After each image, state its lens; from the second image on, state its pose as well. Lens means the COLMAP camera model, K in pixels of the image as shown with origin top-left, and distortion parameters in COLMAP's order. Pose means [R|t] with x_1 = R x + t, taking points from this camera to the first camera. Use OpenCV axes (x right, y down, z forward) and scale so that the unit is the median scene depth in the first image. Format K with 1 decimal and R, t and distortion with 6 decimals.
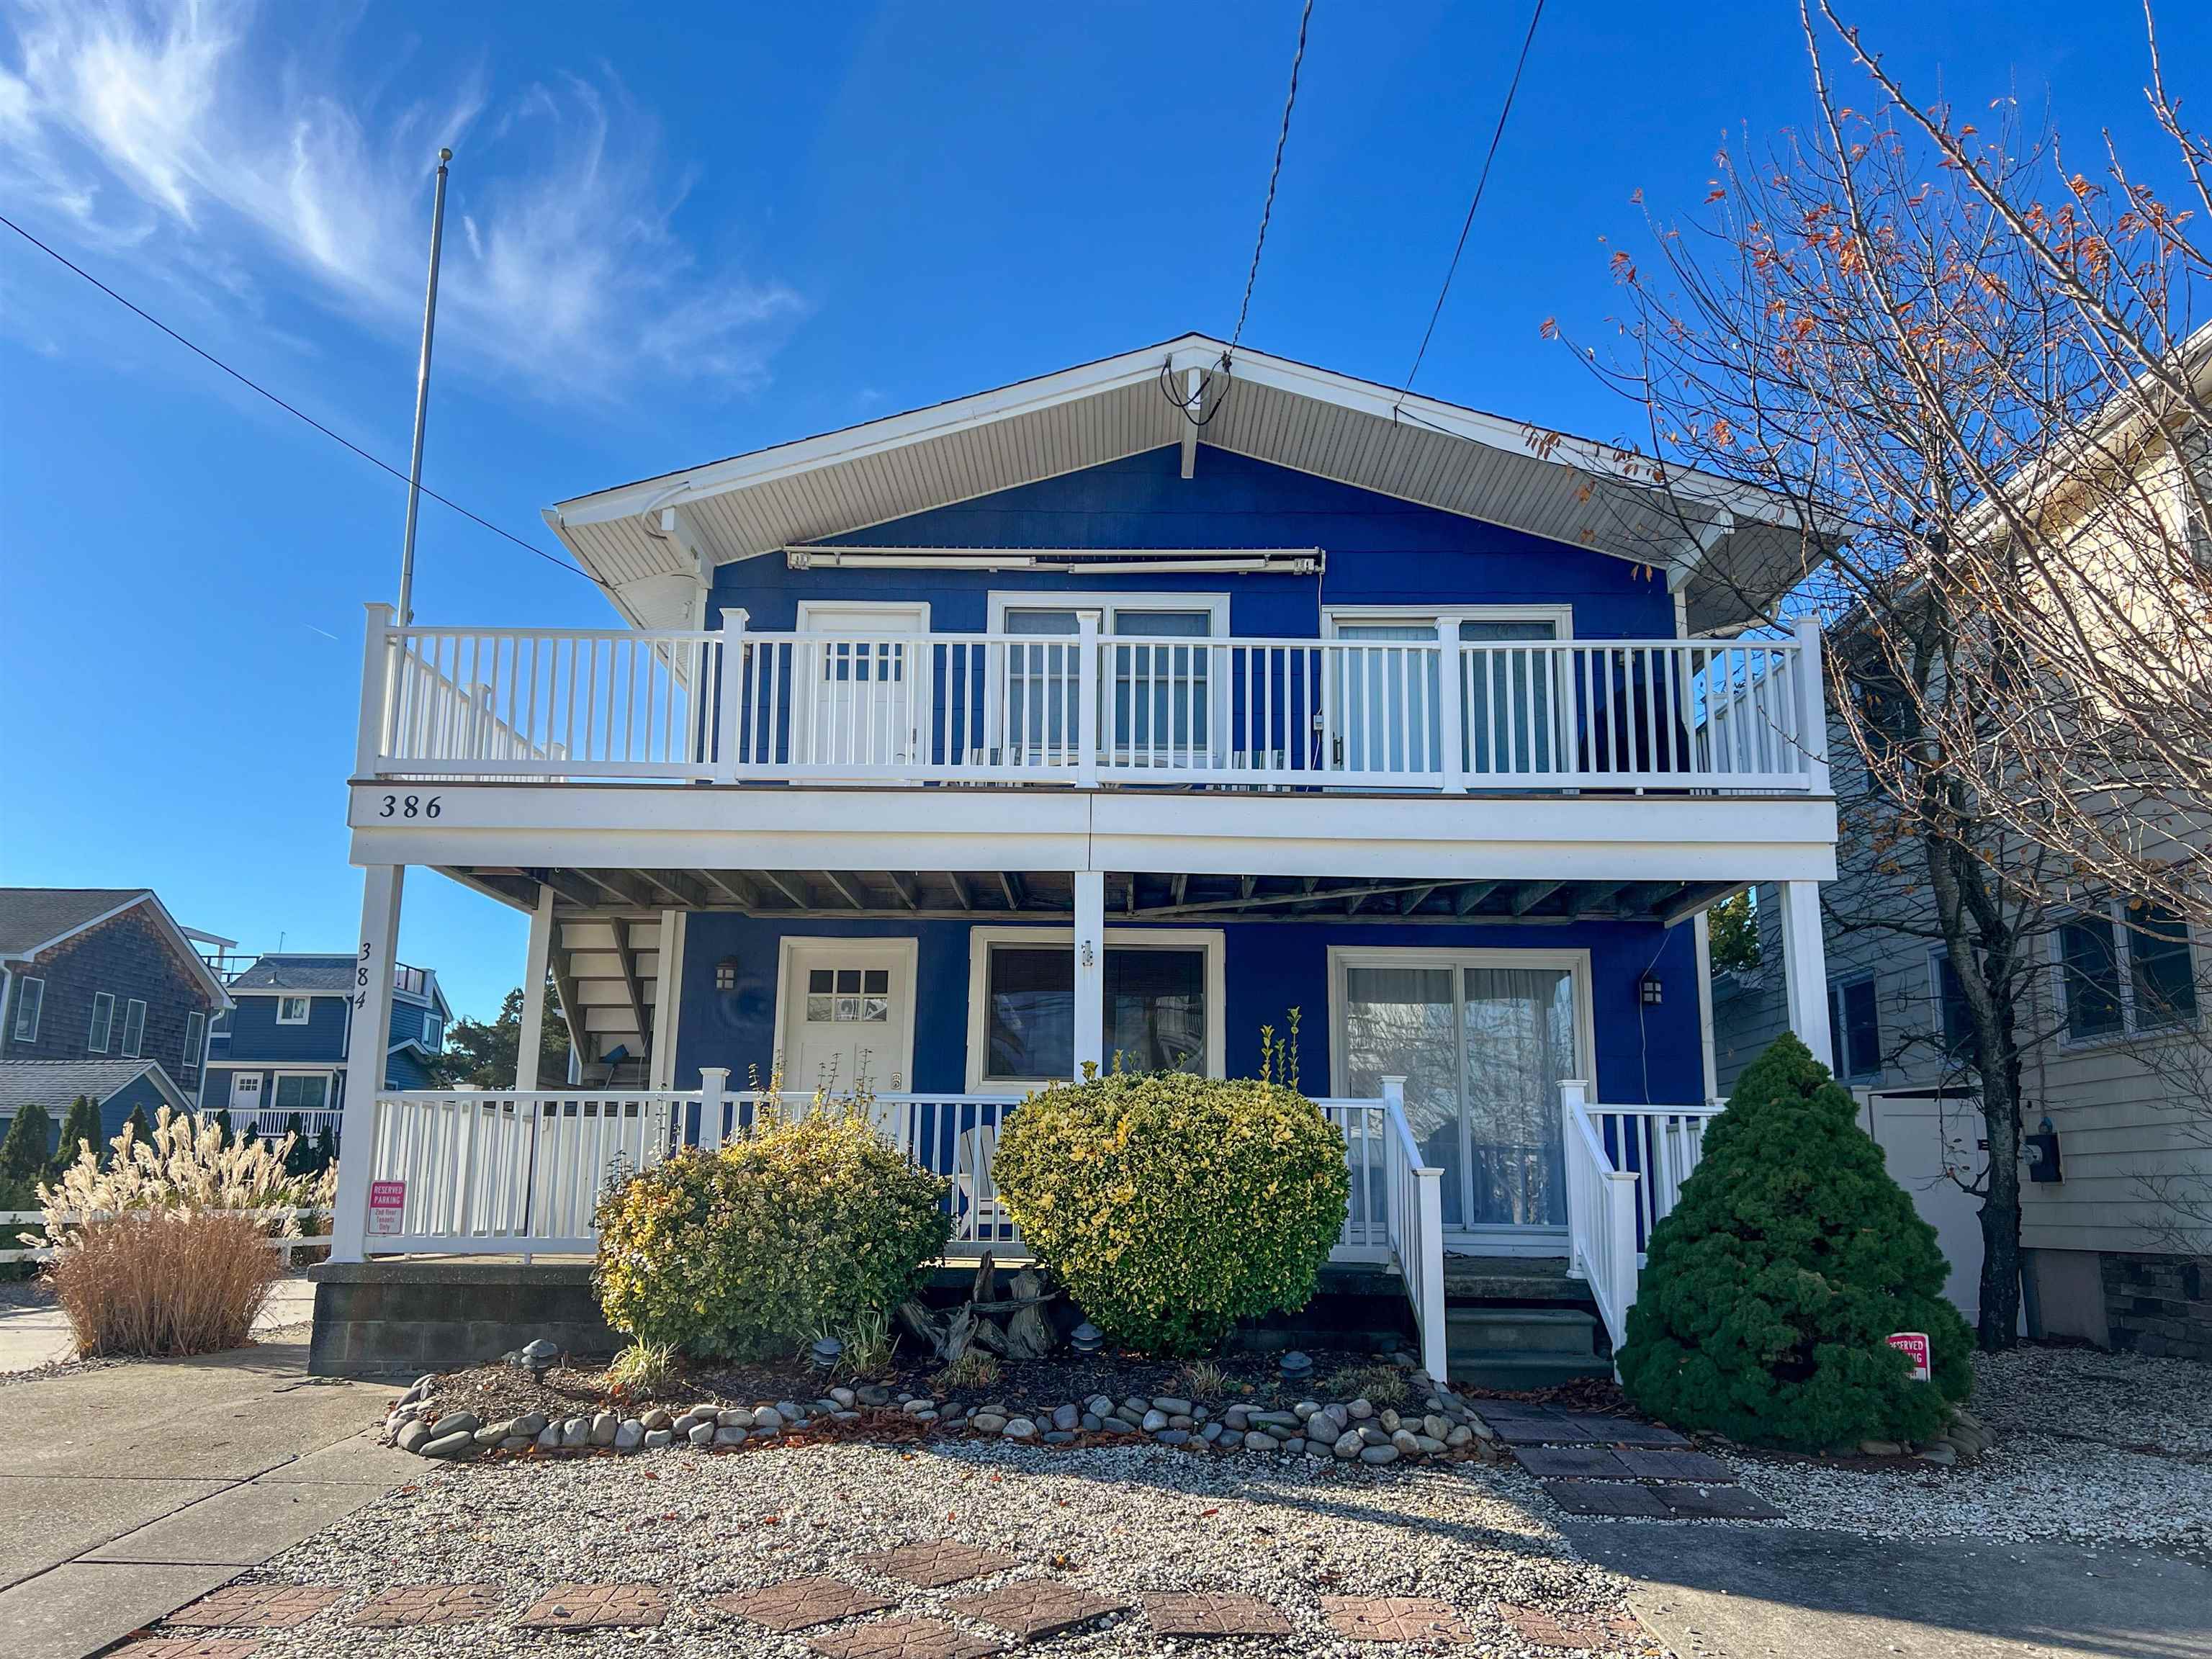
lens RADIAL K [[1618.7, 0, 1035.3], [0, 1618.7, 869.2], [0, 0, 1]] dist [0.082766, -0.089966]
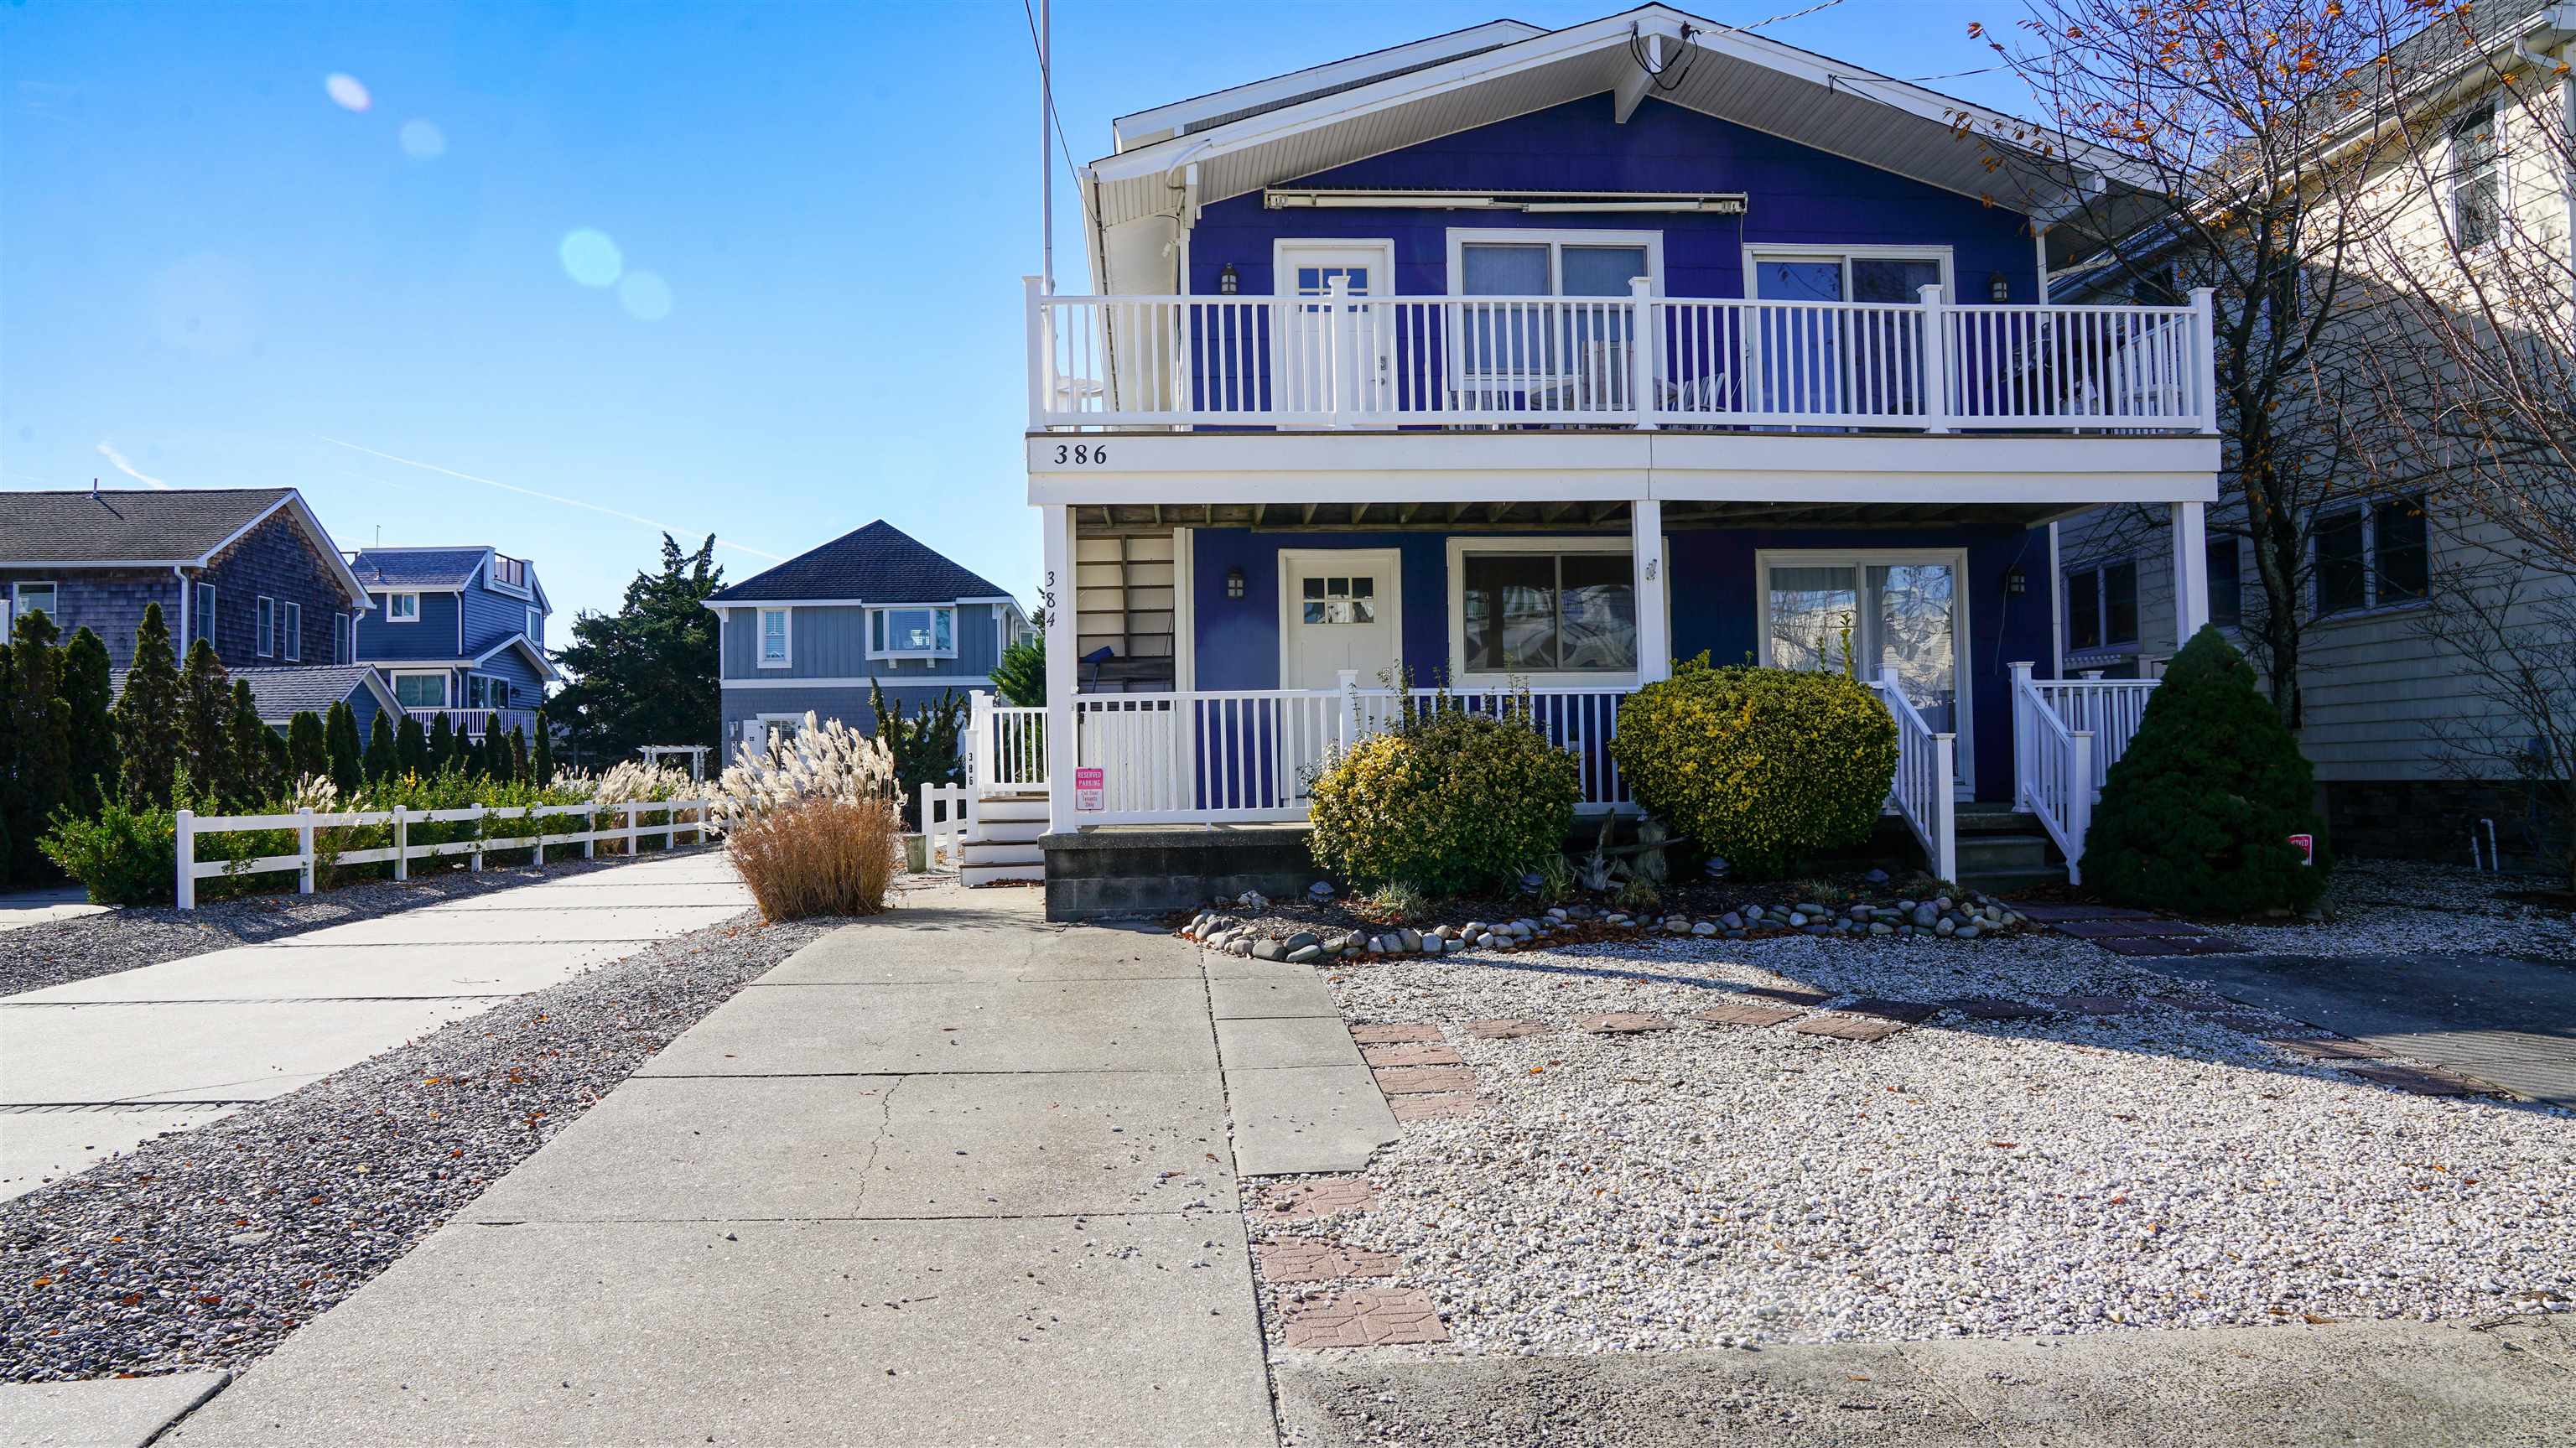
lens RADIAL K [[1737.0, 0, 1230.2], [0, 1737.0, 738.4], [0, 0, 1]] dist [-0.102567, 0.060275]
pose [[0.997201, -0.029417, 0.068739, -0.367008], [0.016888, 0.984209, 0.176202, -0.054718], [-0.072836, -0.174548, 0.981951, -0.261217]]
